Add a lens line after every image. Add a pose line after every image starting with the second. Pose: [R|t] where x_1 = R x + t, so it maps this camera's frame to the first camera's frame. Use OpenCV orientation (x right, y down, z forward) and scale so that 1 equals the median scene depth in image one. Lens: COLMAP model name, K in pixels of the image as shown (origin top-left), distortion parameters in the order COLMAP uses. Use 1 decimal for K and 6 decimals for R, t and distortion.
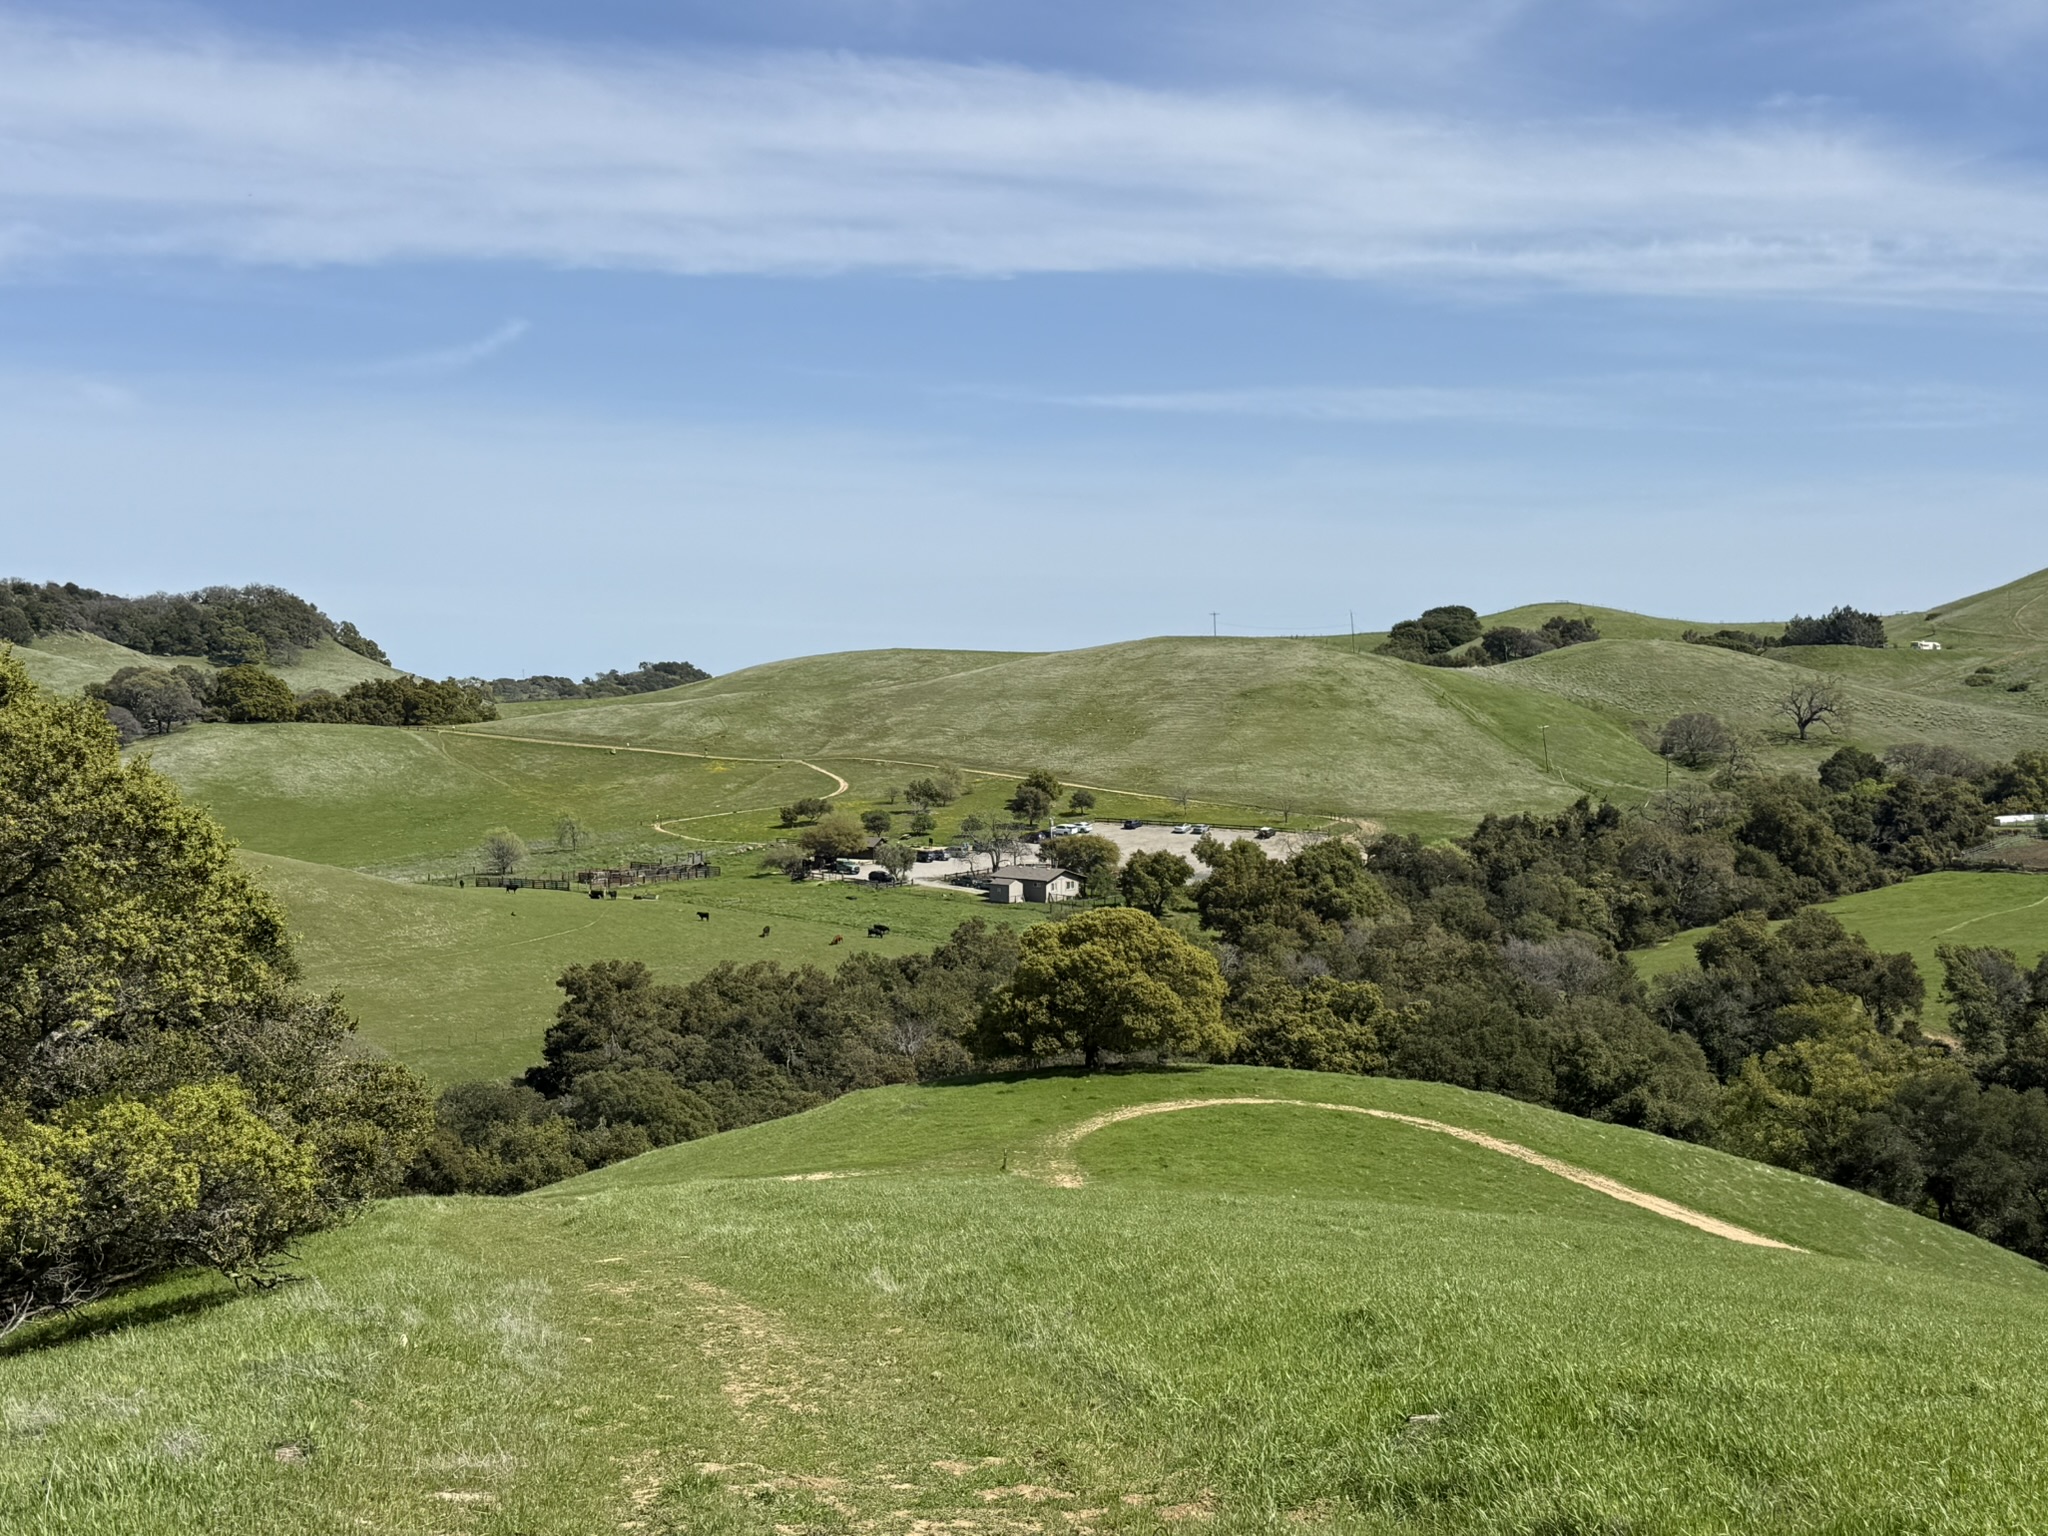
lens RADIAL K [[2615.8, 0, 1024.0], [0, 2615.8, 768.0], [0, 0, 1]] dist [0.117211, -0.004091]
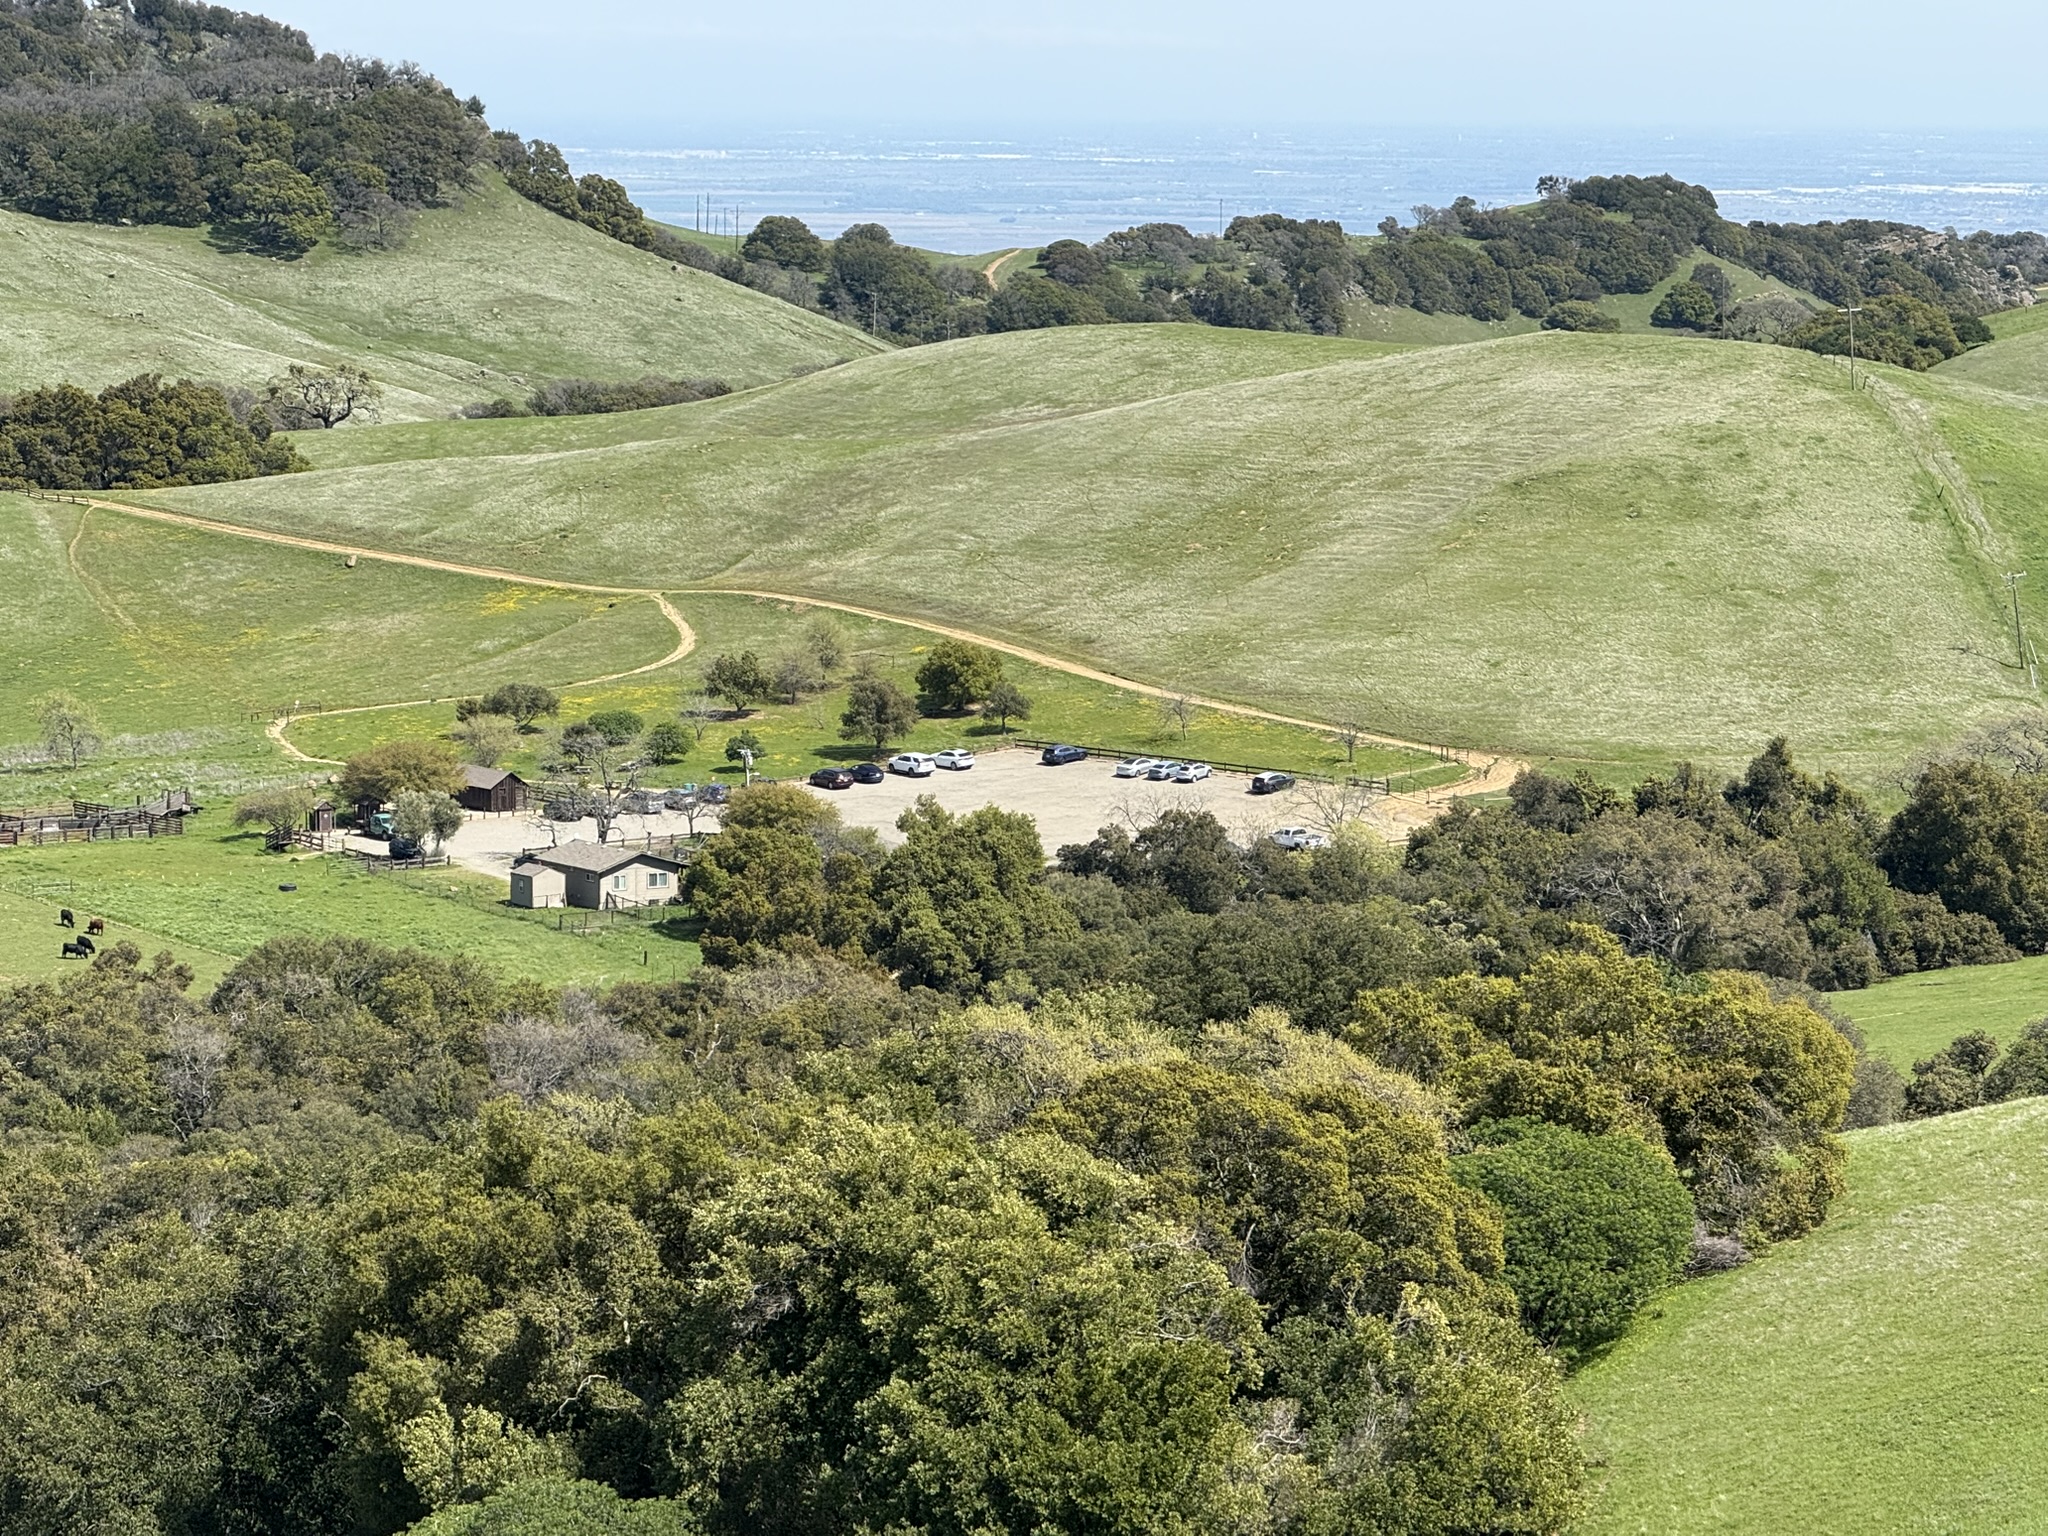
lens RADIAL K [[7633.2, 0, 1024.0], [0, 7633.2, 768.0], [0, 0, 1]] dist [0.238012, 0.422060]
pose [[0.955467, 0.035008, -0.293014, 0.415934], [-0.019425, 0.998246, 0.055925, -0.053061], [0.294458, -0.047743, 0.954471, -0.401110]]
